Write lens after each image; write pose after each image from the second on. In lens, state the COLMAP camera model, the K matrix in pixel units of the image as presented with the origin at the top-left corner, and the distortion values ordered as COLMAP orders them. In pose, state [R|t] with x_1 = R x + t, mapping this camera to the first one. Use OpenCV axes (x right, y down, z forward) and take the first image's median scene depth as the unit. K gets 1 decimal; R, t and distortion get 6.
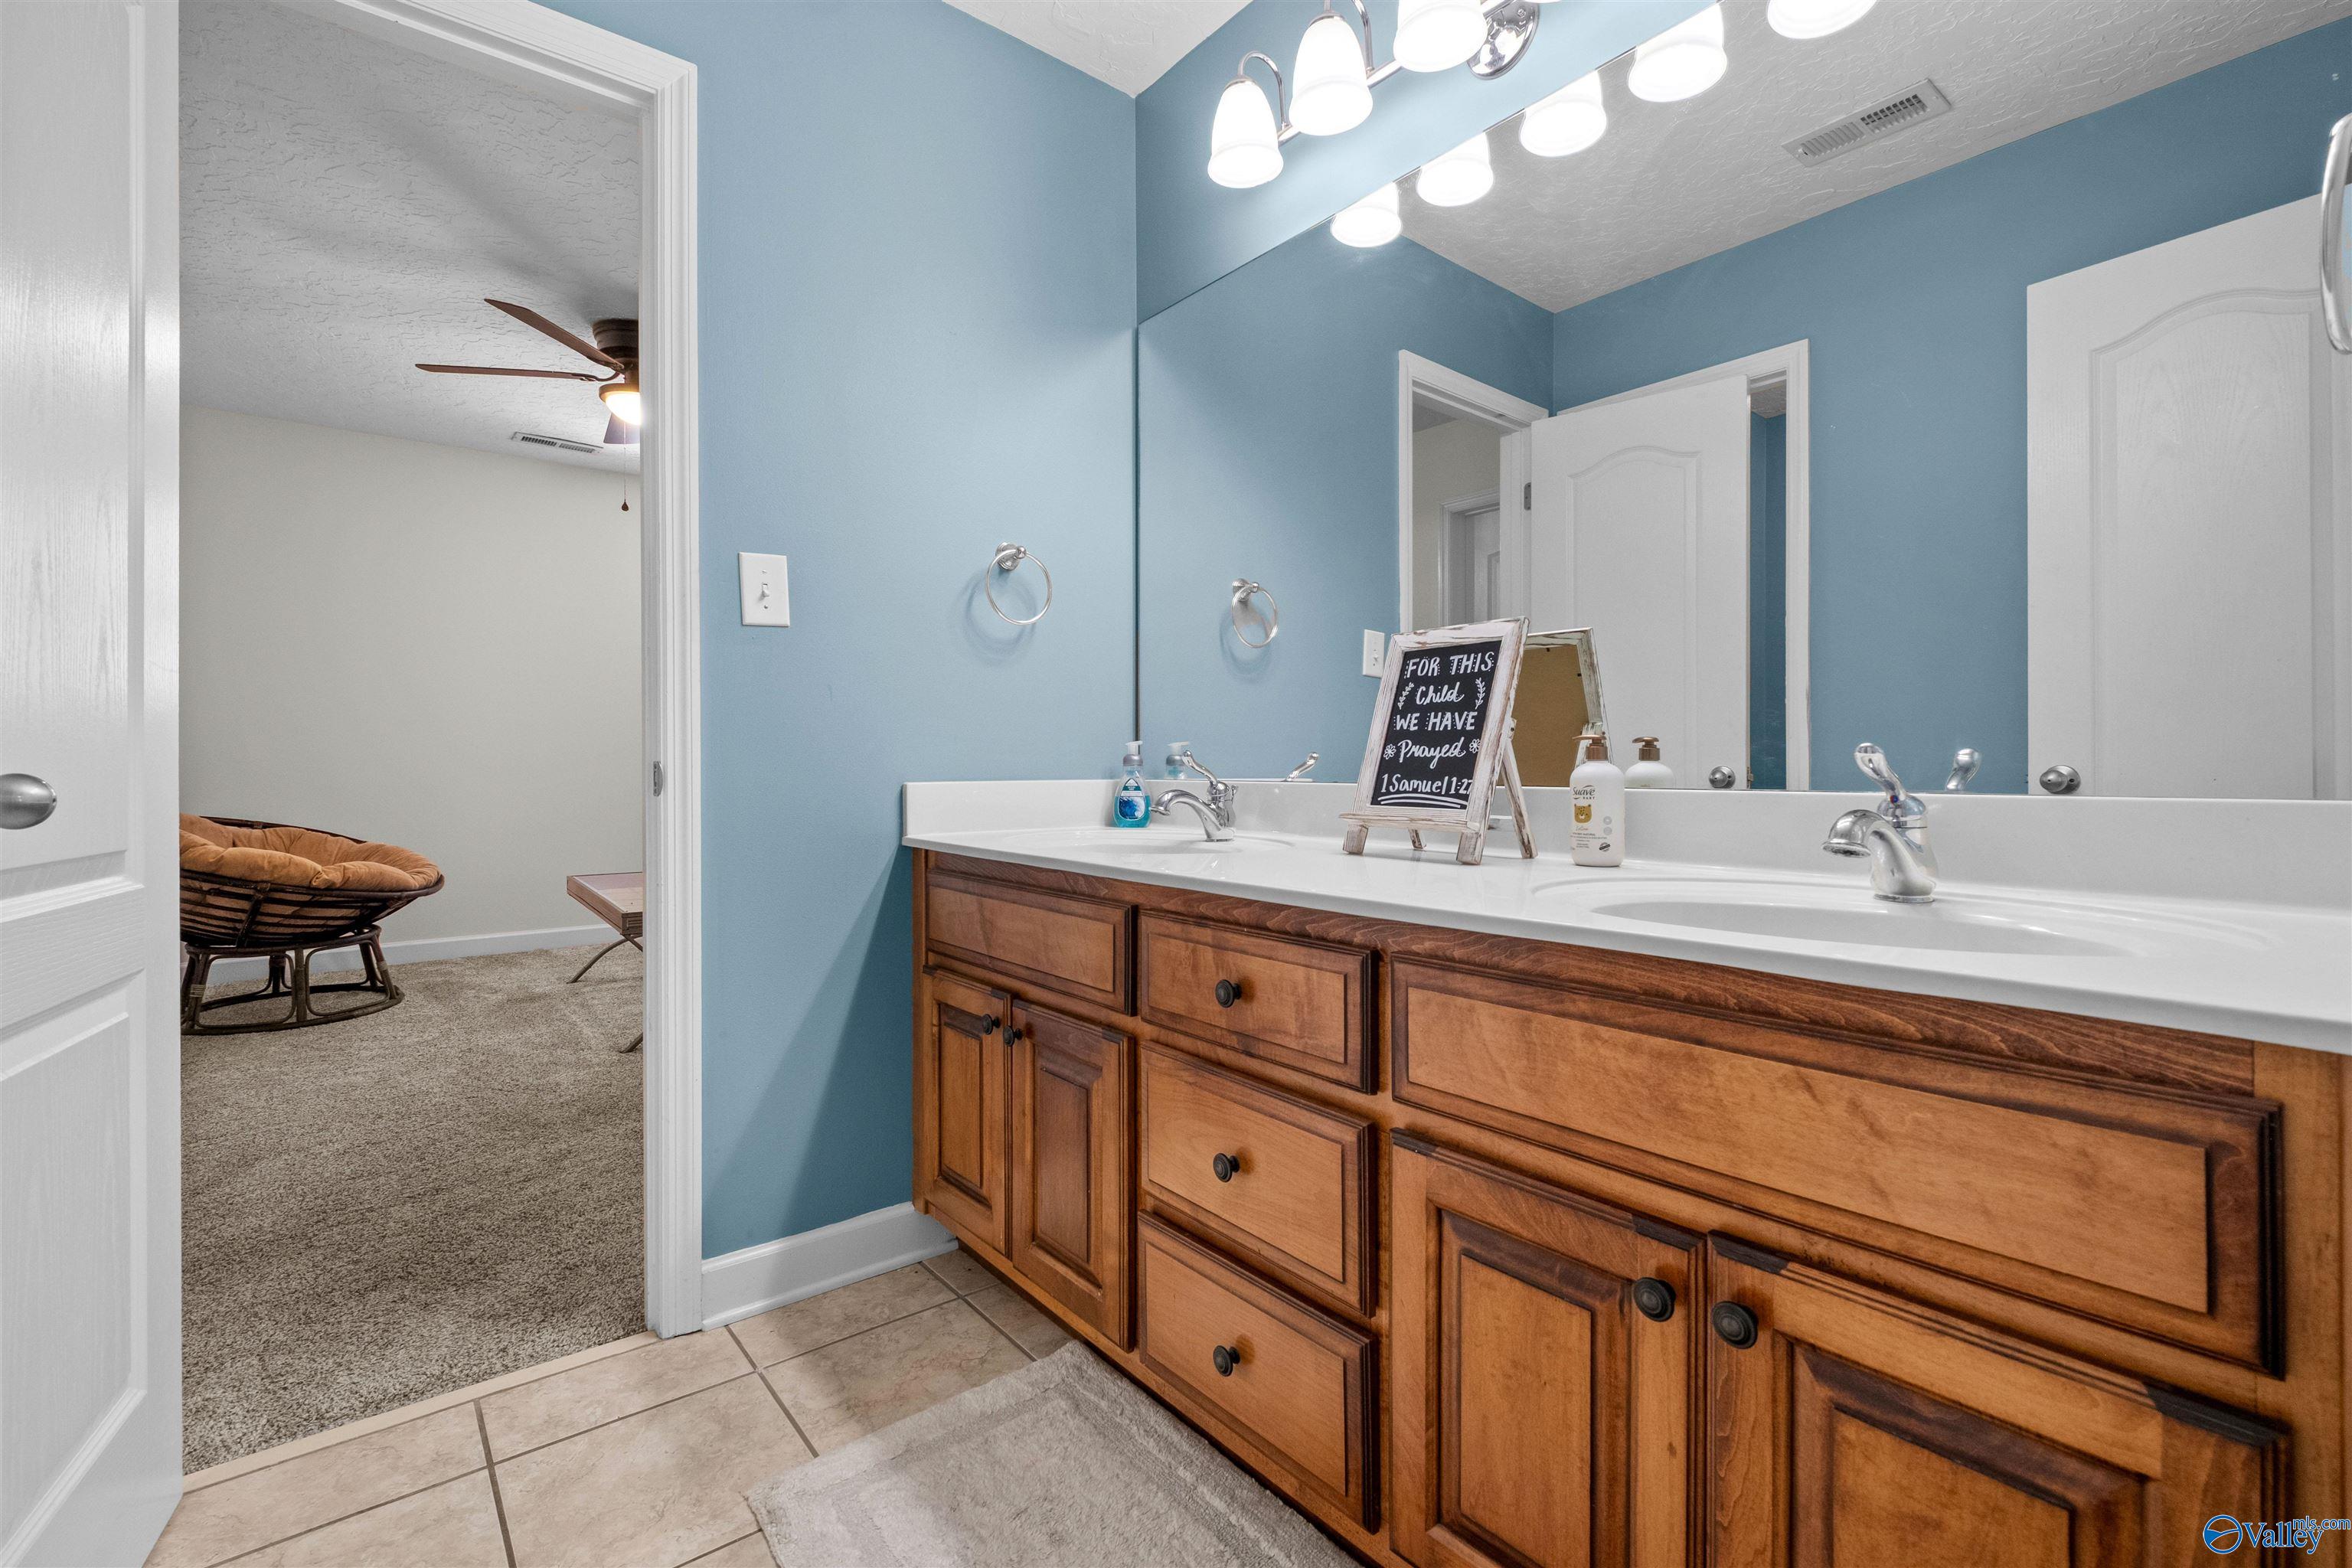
lens RADIAL K [[1035.6, 0, 1182.9], [0, 1035.6, 767.0], [0, 0, 1]] dist [0.004349, -0.004146]
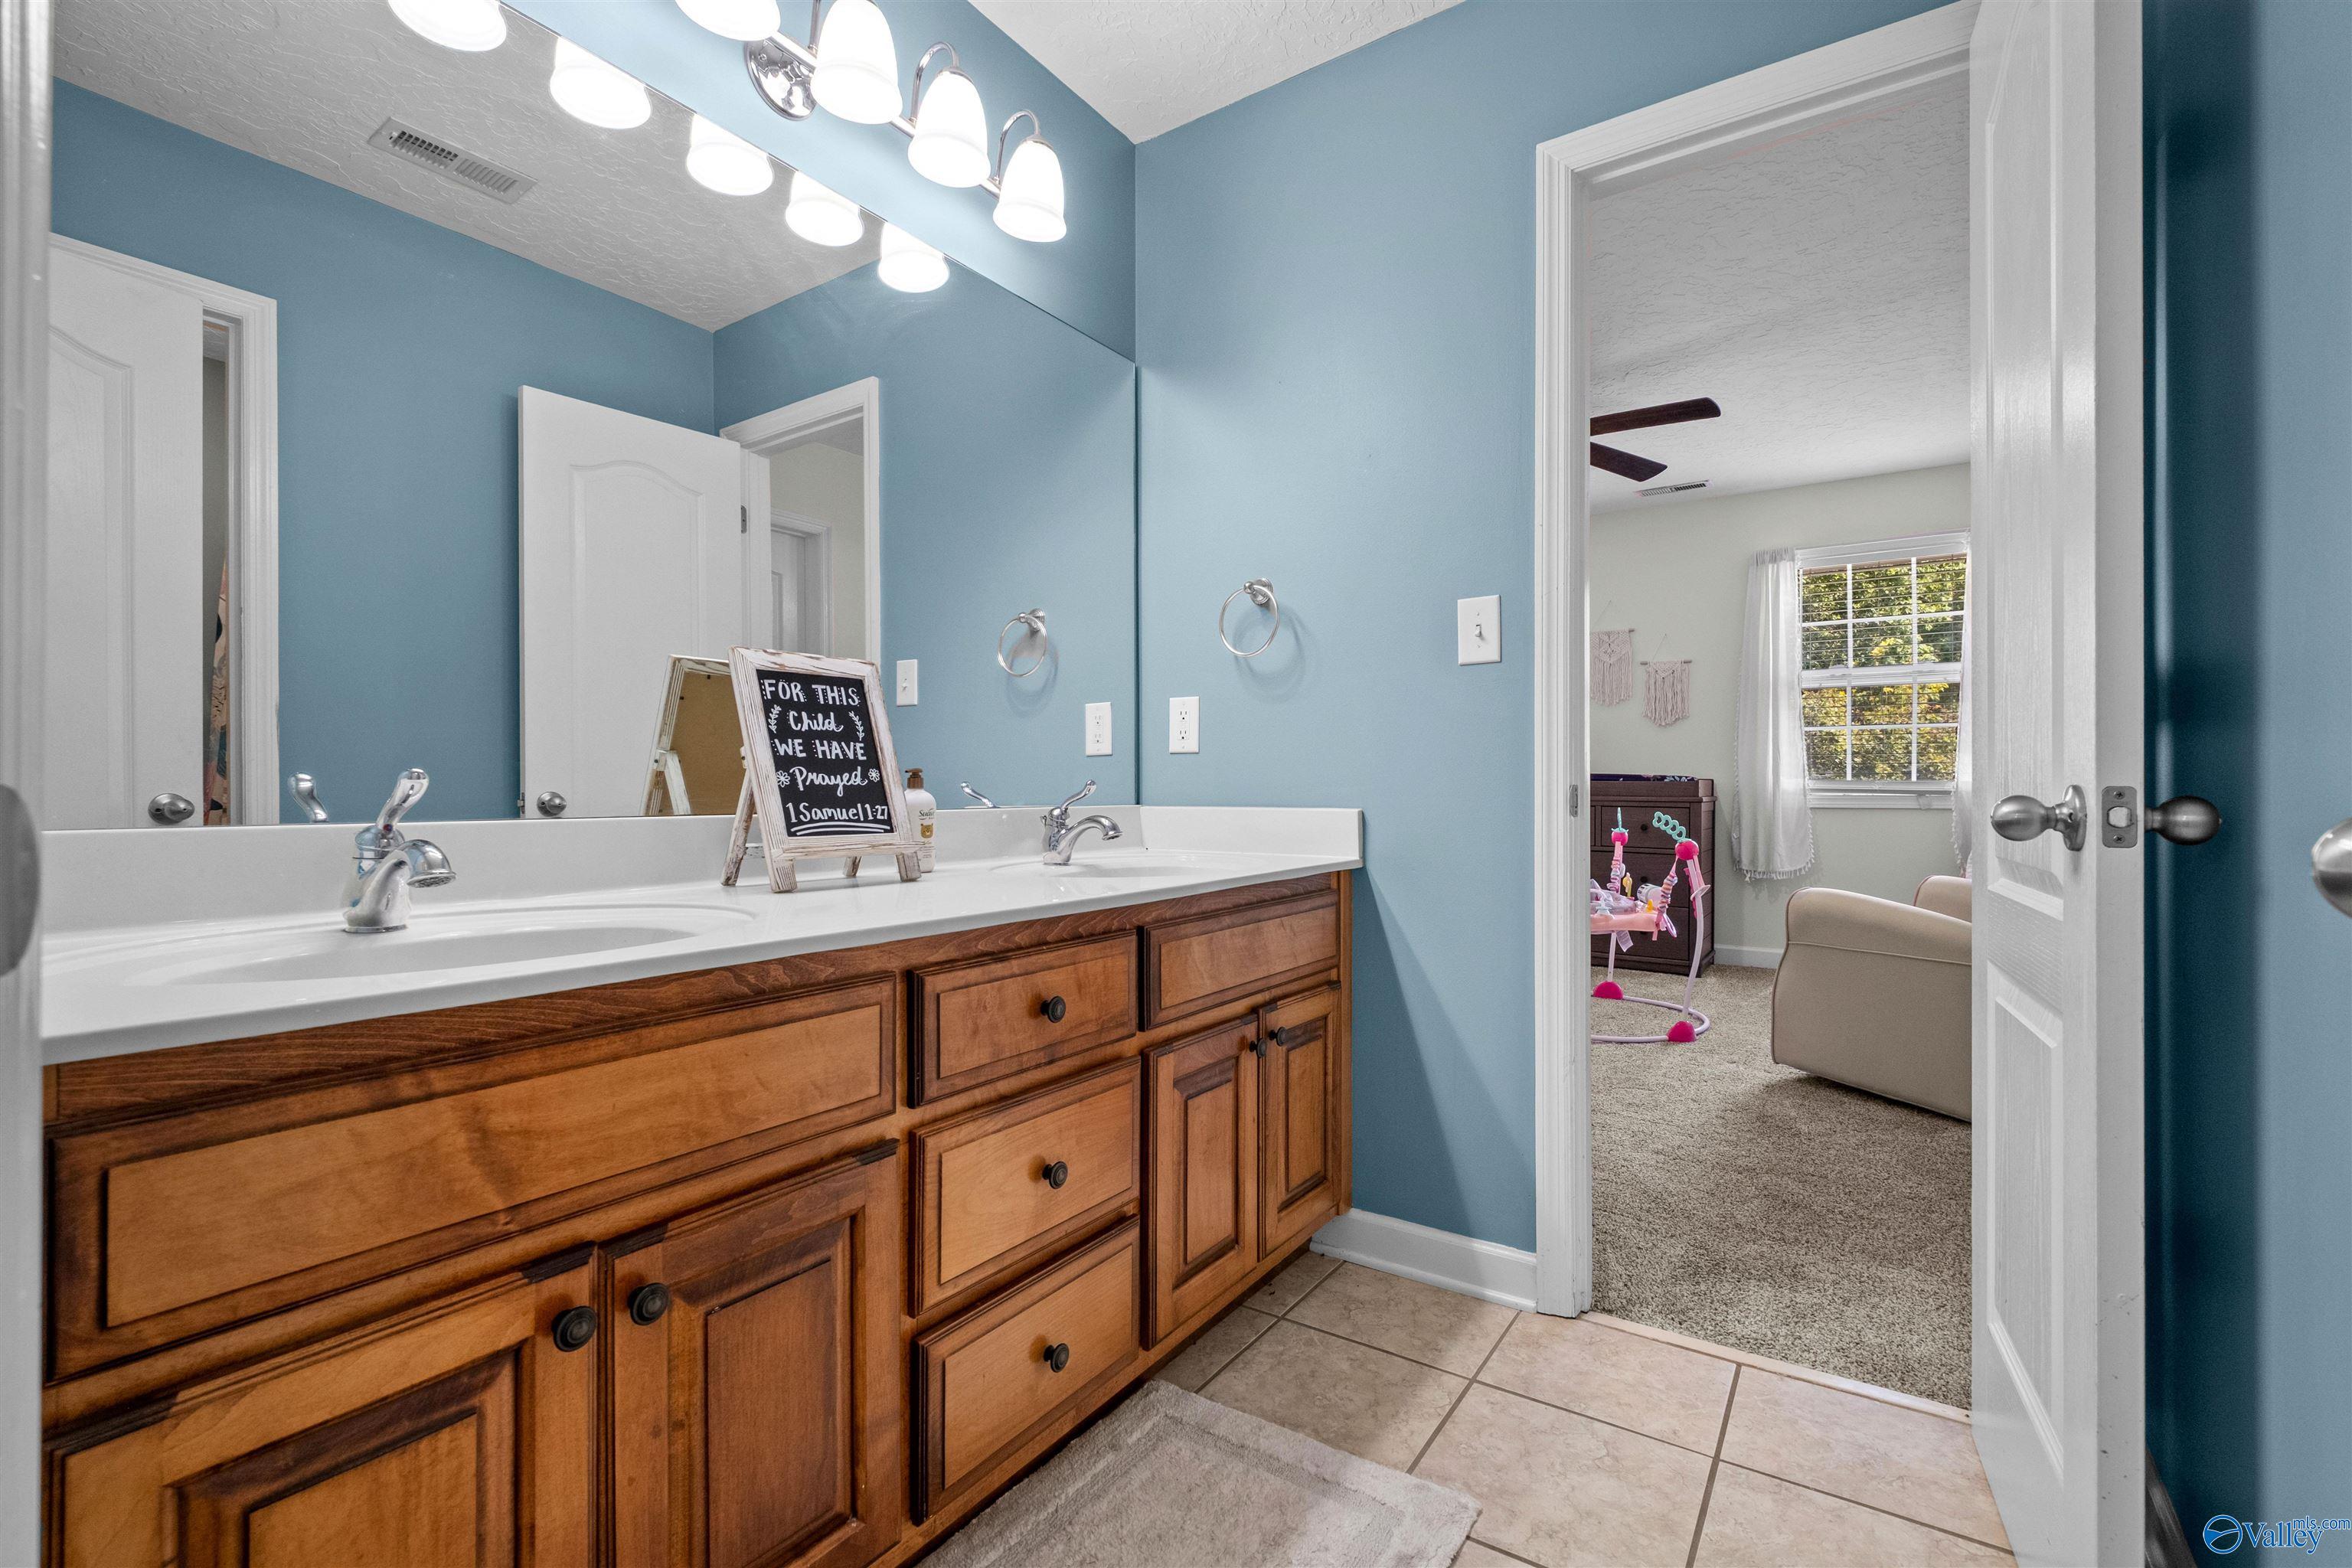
lens RADIAL K [[1035.6, 0, 1188.1], [0, 1035.6, 786.6], [0, 0, 1]] dist [0.004349, -0.004146]
pose [[-0.296617, 0.003415, 0.954991, -0.845721], [0.003534, 0.999991, -0.002478, -0.004453], [-0.954990, 0.002640, -0.296626, 0.994133]]
